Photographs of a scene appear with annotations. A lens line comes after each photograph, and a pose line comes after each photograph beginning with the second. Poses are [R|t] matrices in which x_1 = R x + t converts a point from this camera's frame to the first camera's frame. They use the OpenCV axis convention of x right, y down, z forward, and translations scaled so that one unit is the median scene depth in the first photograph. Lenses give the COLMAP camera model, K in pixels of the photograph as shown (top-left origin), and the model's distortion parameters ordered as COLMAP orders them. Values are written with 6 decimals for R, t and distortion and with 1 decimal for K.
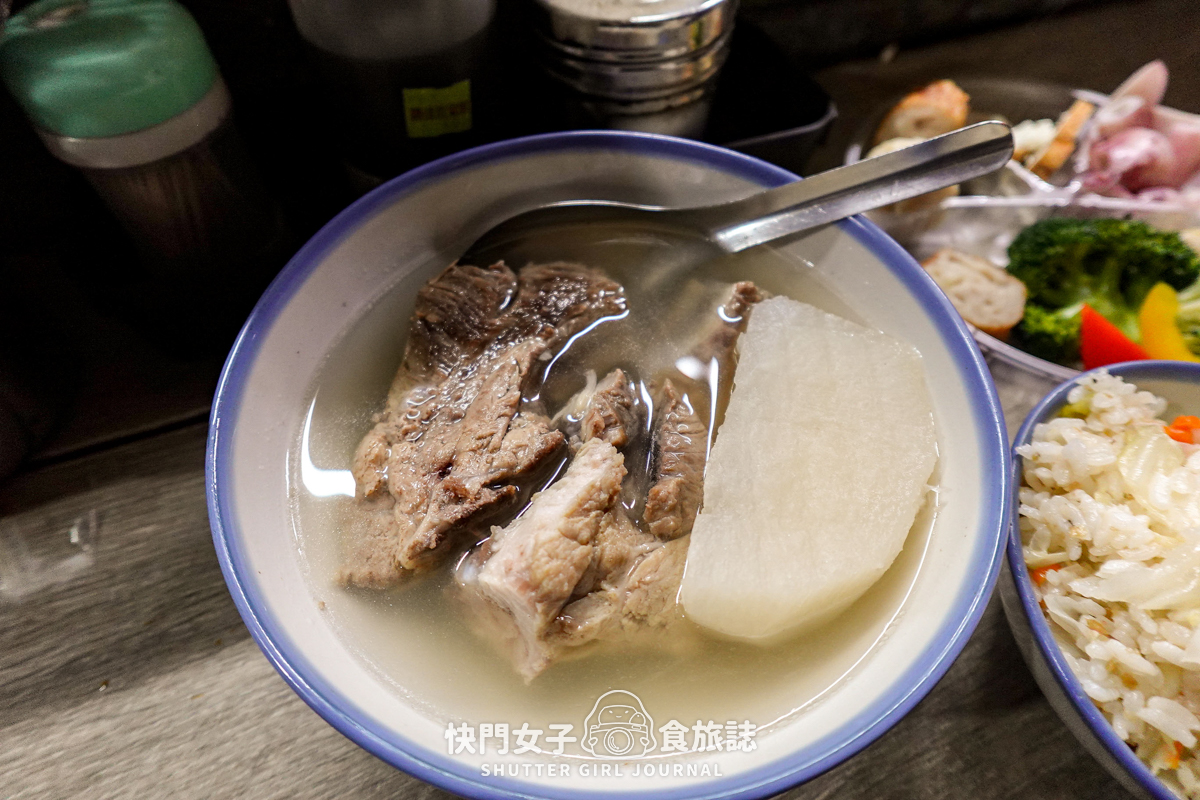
lens RADIAL K [[645.0, 0, 600.2], [0, 645.0, 399.5], [0, 0, 1]] dist [-0.011345, 0.000777]
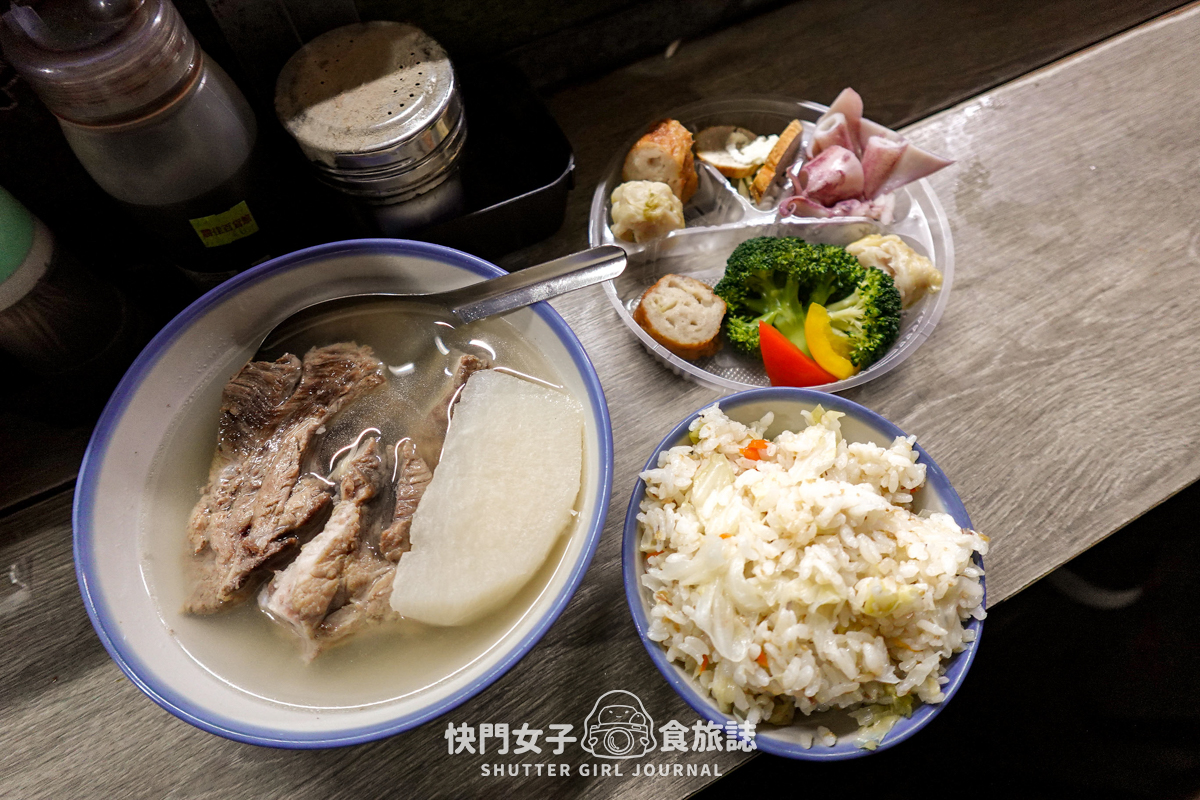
lens RADIAL K [[645.0, 0, 595.9], [0, 645.0, 394.8], [0, 0, 1]] dist [-0.011345, 0.000777]
pose [[0.994946, -0.097361, 0.024544, 0.510395], [0.091724, 0.980767, 0.172286, -0.349490], [-0.040846, -0.169164, 0.984741, -0.399707]]
